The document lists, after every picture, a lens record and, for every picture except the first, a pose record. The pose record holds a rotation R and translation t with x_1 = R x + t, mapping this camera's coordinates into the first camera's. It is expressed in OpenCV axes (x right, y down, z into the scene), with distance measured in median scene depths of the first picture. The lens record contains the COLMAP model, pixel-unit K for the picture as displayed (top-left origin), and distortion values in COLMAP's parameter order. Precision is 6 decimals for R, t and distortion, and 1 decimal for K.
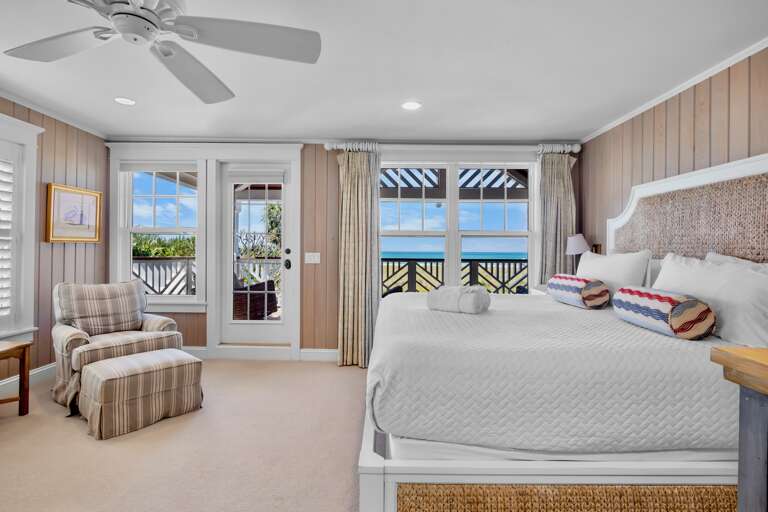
lens RADIAL K [[375.6, 0, 384.0], [0, 375.6, 256.0], [0, 0, 1]] dist [-0.000793, -0.000005]
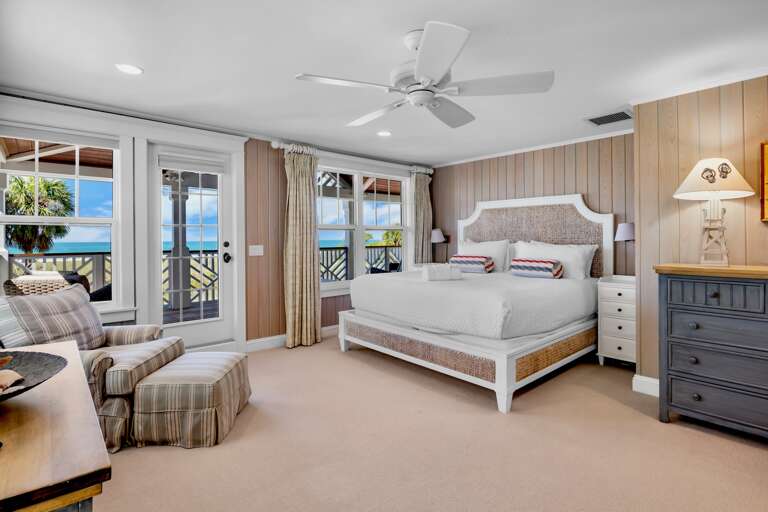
lens RADIAL K [[380.4, 0, 384.2], [0, 380.4, 237.2], [0, 0, 1]] dist [-0.004747, -0.000879]
pose [[0.745638, -0.009183, 0.666288, -0.641080], [0.022442, 0.999684, -0.011337, -0.011107], [-0.665973, 0.023406, 0.745608, -0.003442]]
